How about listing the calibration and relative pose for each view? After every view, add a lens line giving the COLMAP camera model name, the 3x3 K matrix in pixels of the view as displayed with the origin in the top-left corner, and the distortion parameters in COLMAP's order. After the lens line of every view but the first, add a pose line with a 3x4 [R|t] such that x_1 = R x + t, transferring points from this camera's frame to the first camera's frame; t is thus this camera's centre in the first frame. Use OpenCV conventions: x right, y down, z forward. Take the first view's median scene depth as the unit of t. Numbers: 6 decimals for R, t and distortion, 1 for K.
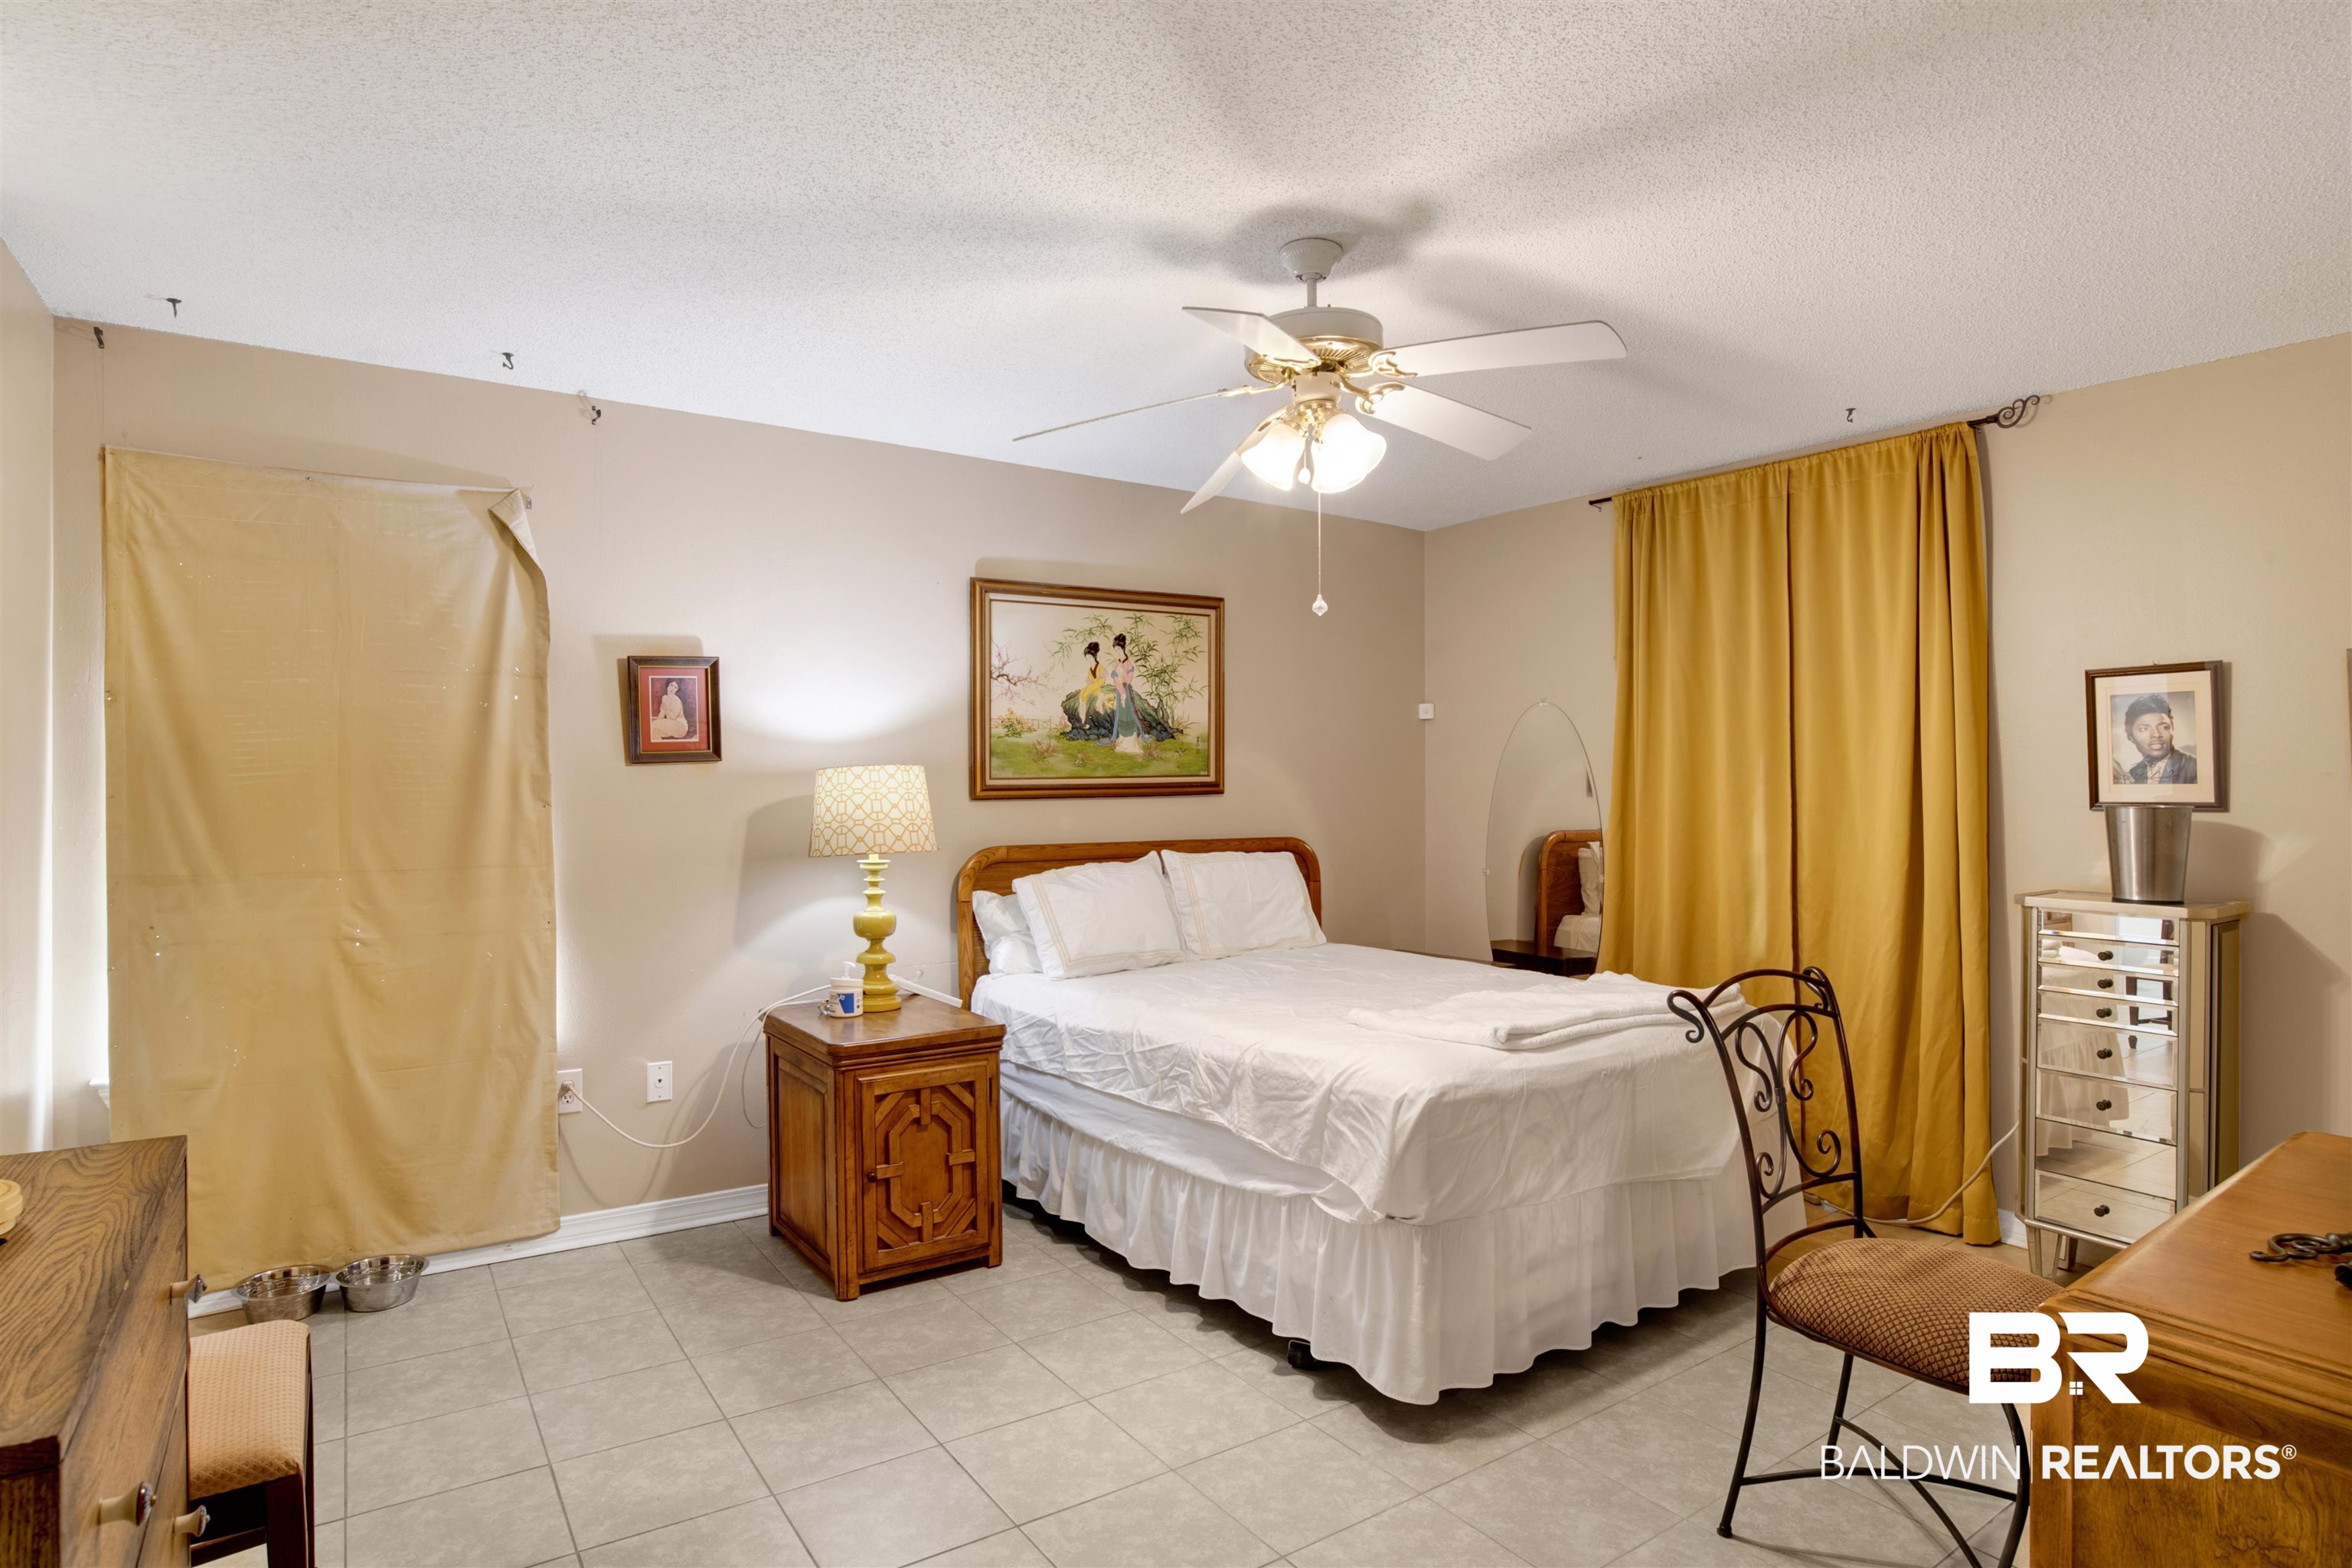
lens RADIAL K [[1250.1, 0, 1182.4], [0, 1250.1, 767.4], [0, 0, 1]] dist [-0.069809, 0.026998]
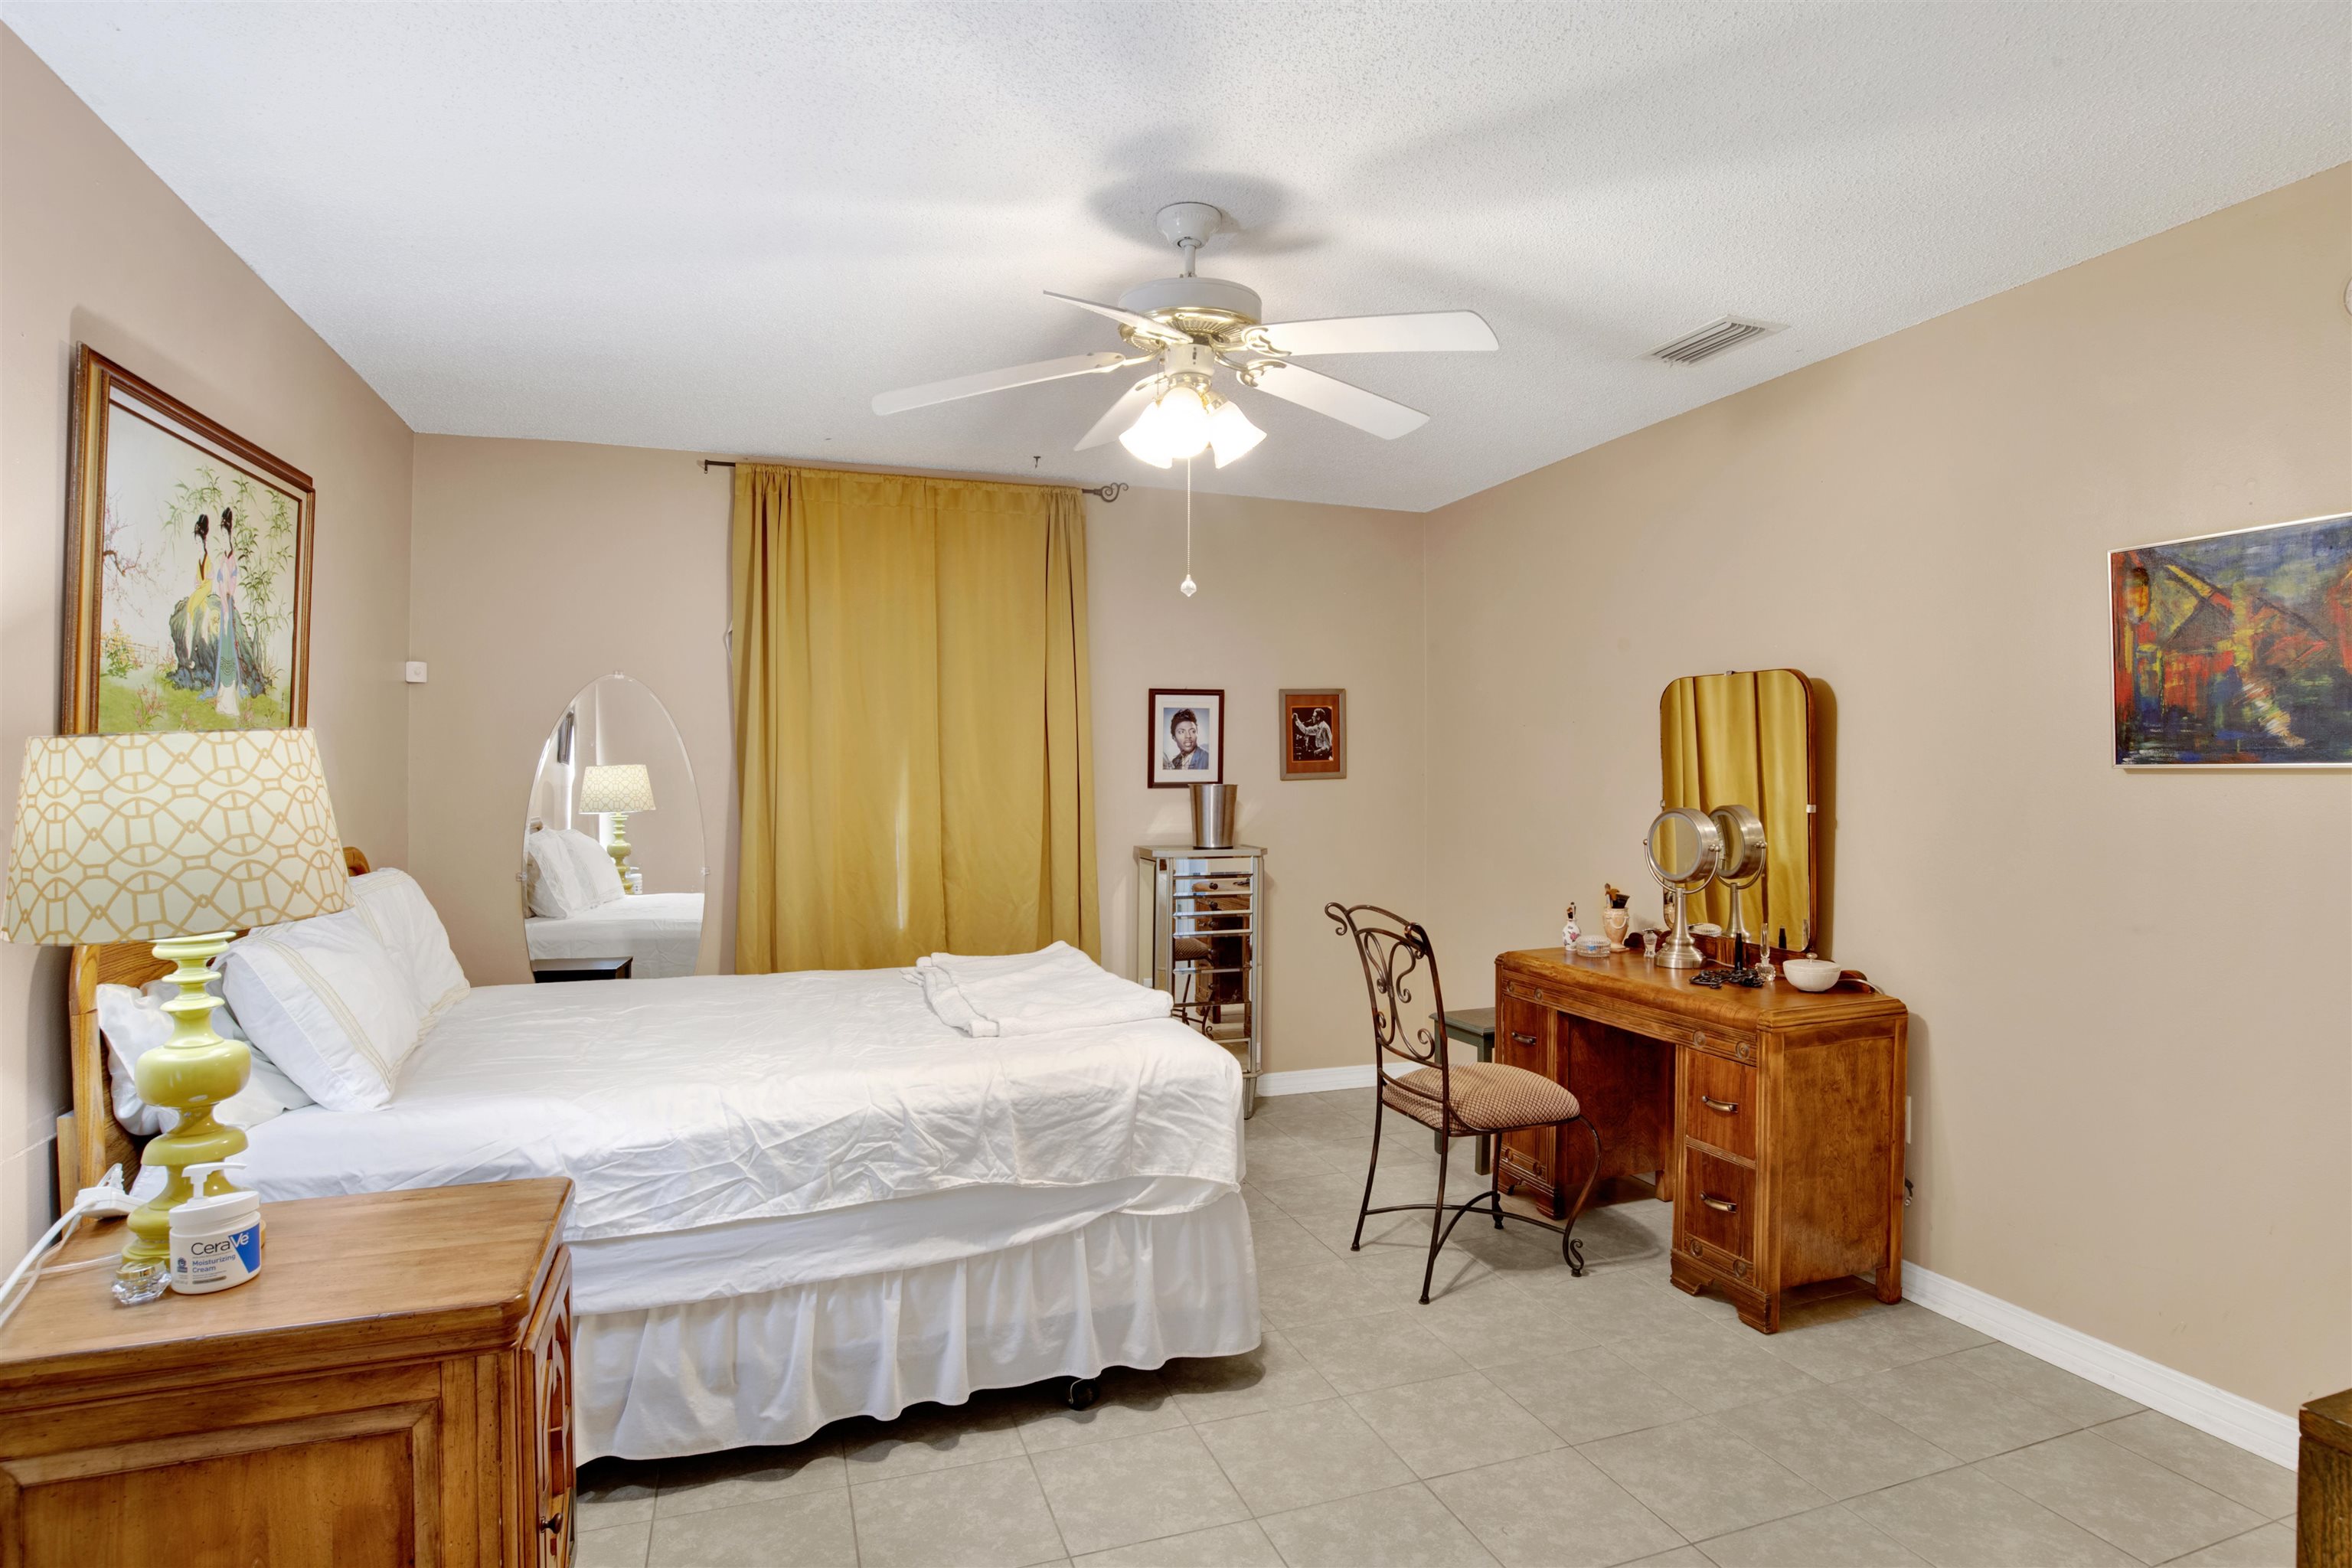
lens RADIAL K [[1250.1, 0, 1182.4], [0, 1250.1, 767.4], [0, 0, 1]] dist [-0.069809, 0.026998]
pose [[0.255532, 0.000890, 0.966800, -0.679165], [-0.014350, 0.999893, 0.002872, 0.006856], [-0.966694, -0.014607, 0.255517, 0.618928]]
